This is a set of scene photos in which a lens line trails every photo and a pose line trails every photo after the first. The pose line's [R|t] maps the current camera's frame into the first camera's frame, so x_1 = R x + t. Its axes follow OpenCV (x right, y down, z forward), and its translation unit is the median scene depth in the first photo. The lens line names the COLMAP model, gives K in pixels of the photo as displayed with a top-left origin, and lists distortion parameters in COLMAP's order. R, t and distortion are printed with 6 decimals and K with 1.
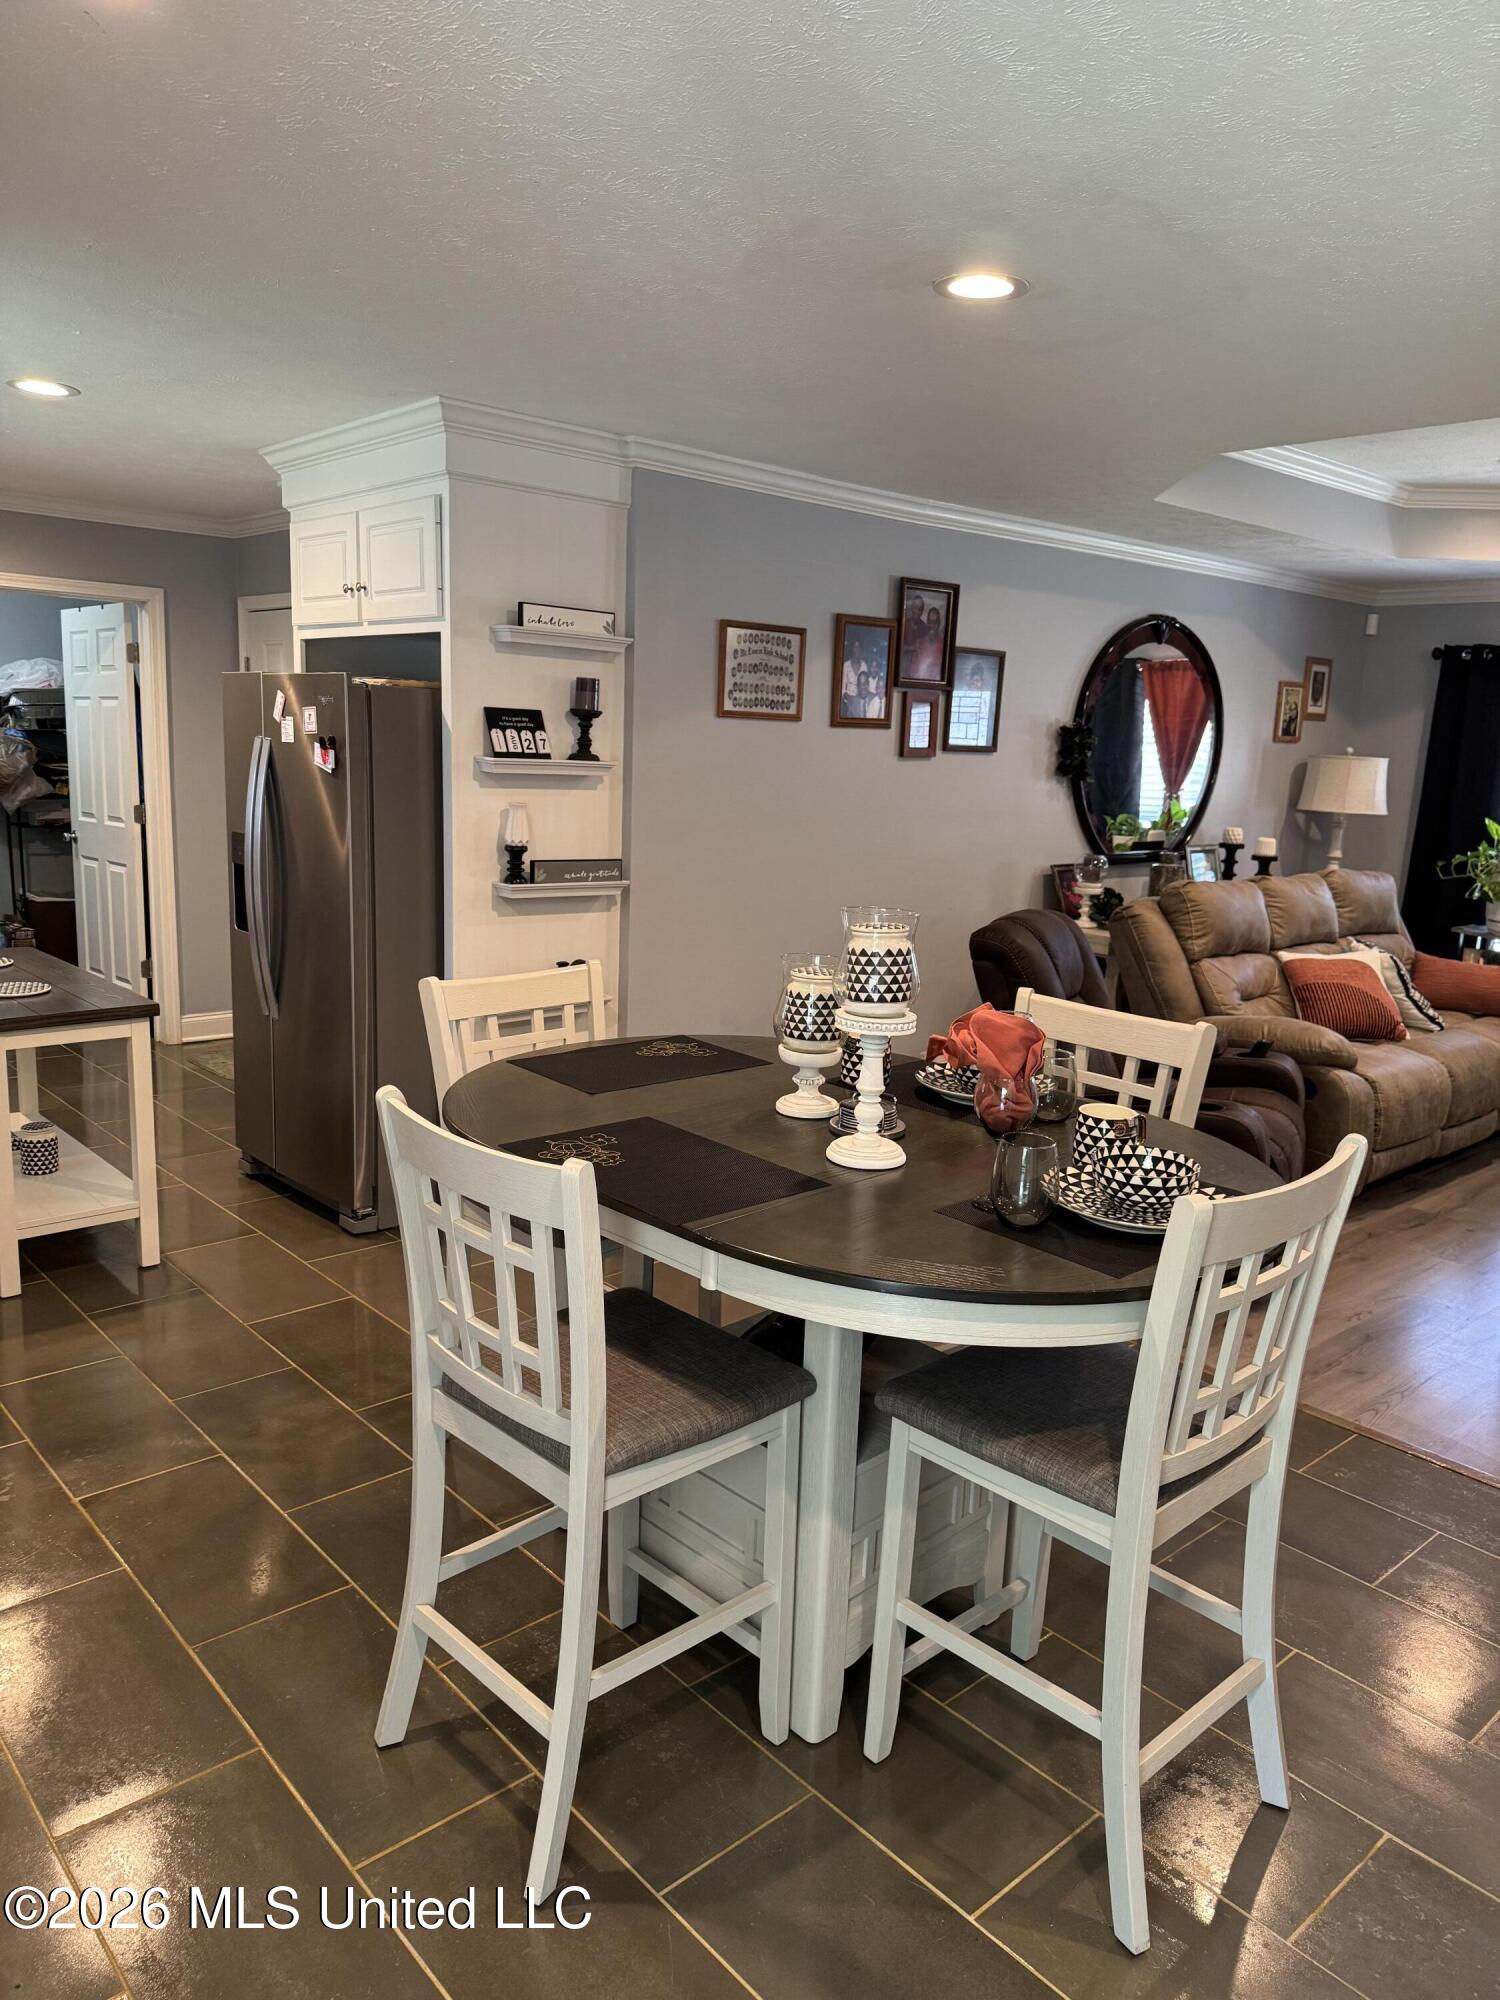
lens RADIAL K [[1410.6, 0, 750.4], [0, 1410.6, 1005.5], [0, 0, 1]] dist [0.012763, -0.008271]
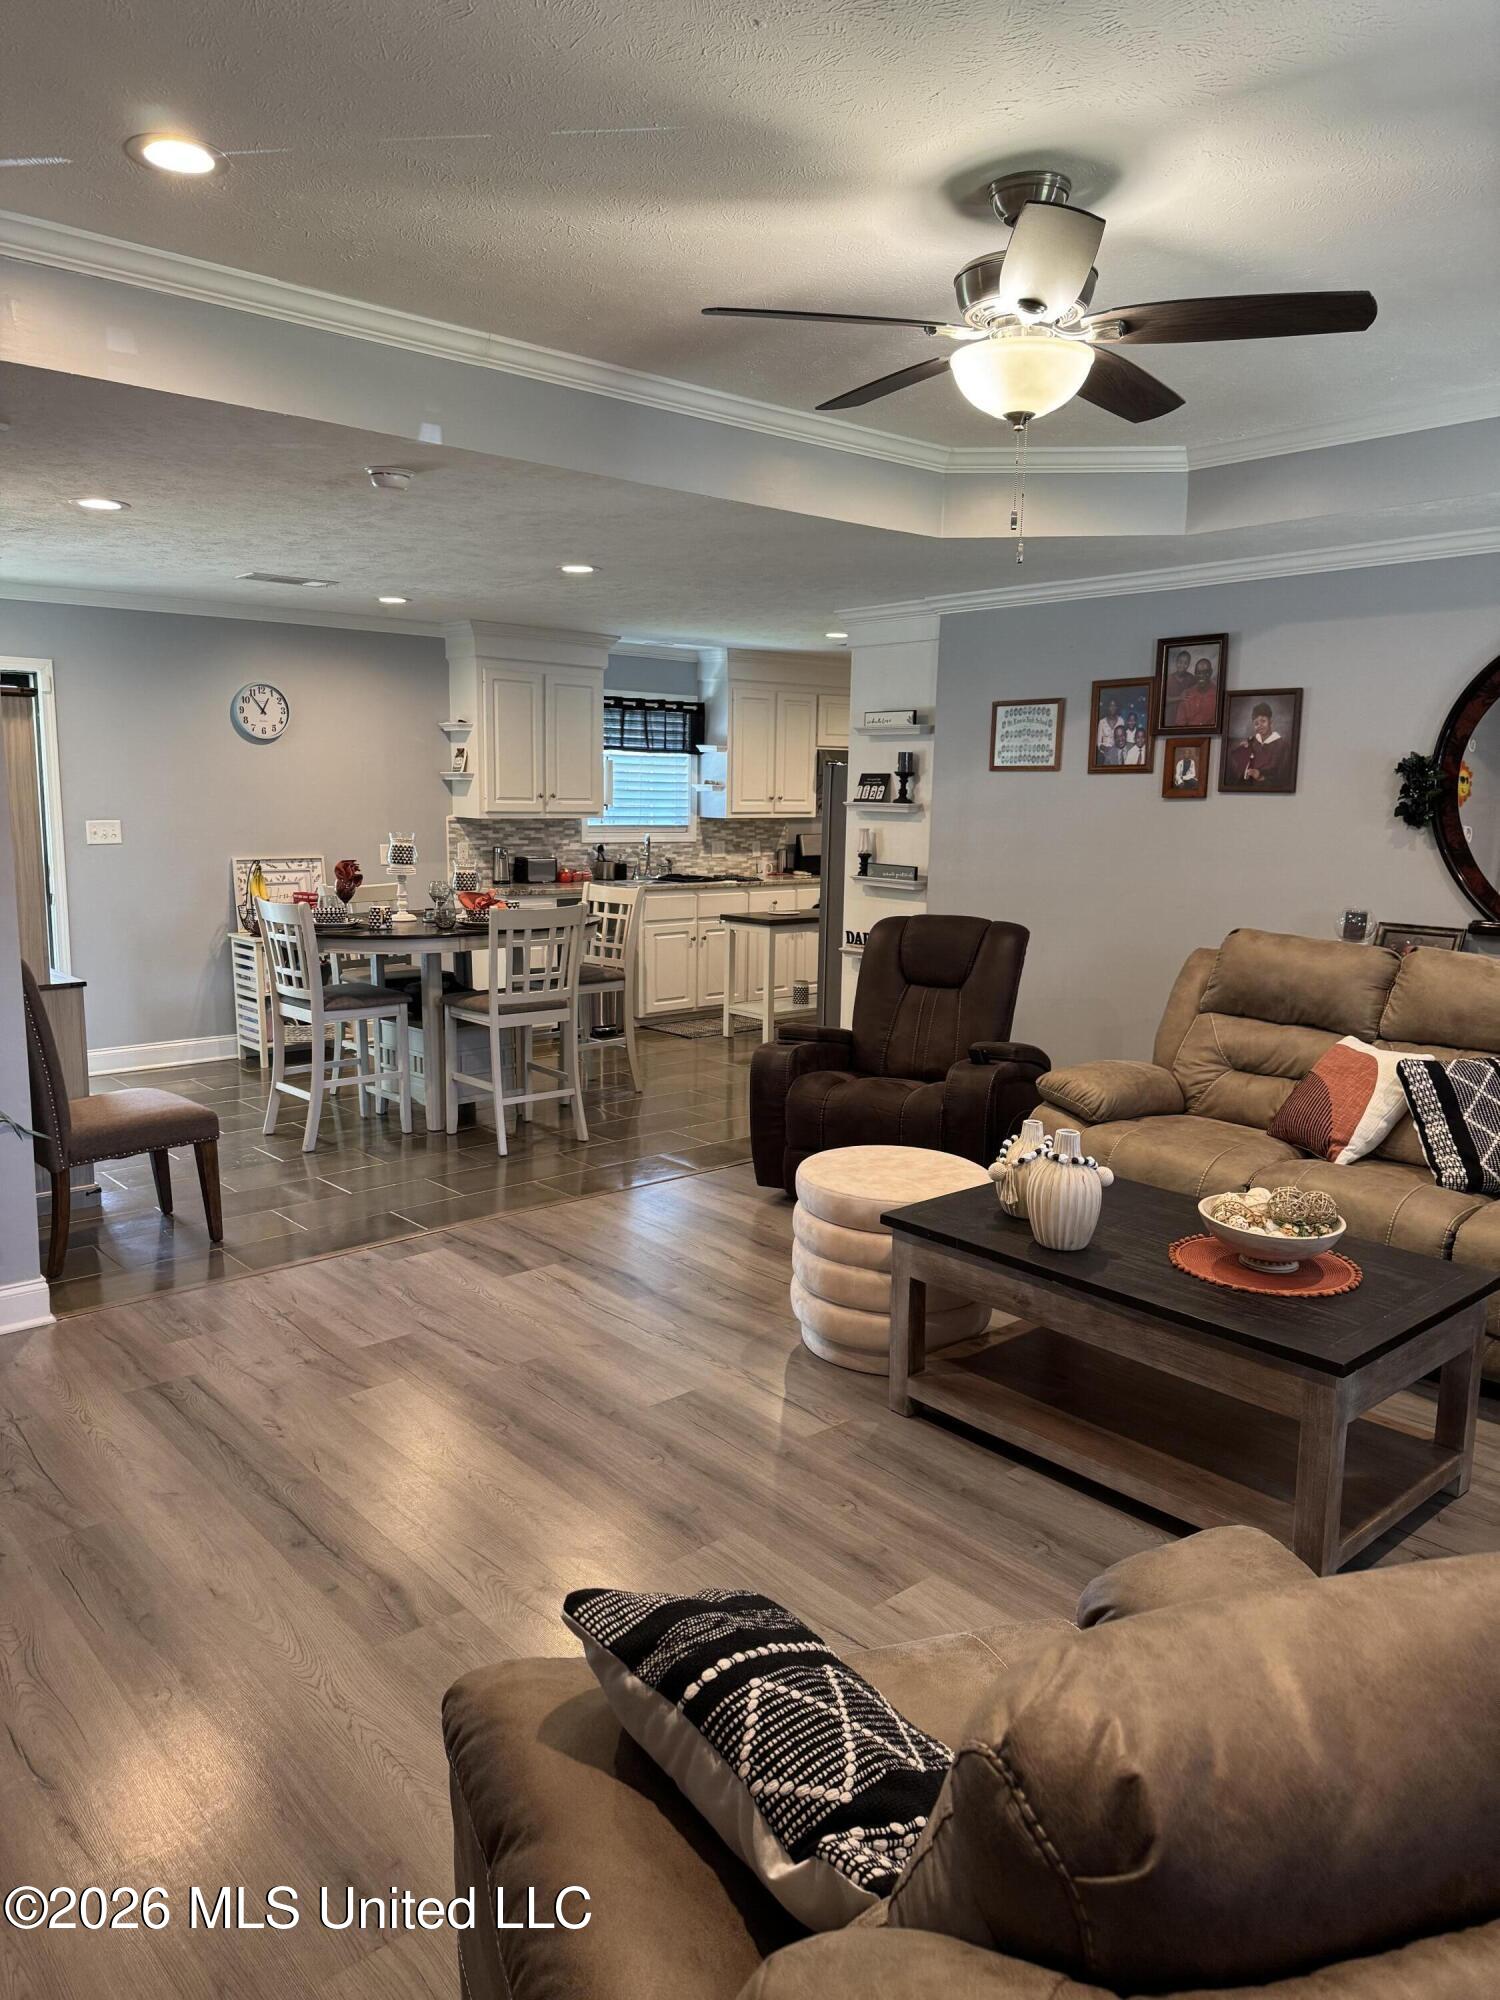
lens RADIAL K [[1410.6, 0, 751.6], [0, 1410.6, 1001.7], [0, 0, 1]] dist [0.012763, -0.008271]
pose [[-0.013428, 0.111074, -0.993721, 1.337344], [-0.192055, 0.975020, 0.111579, -0.088296], [0.981292, 0.192348, 0.008240, 0.766098]]
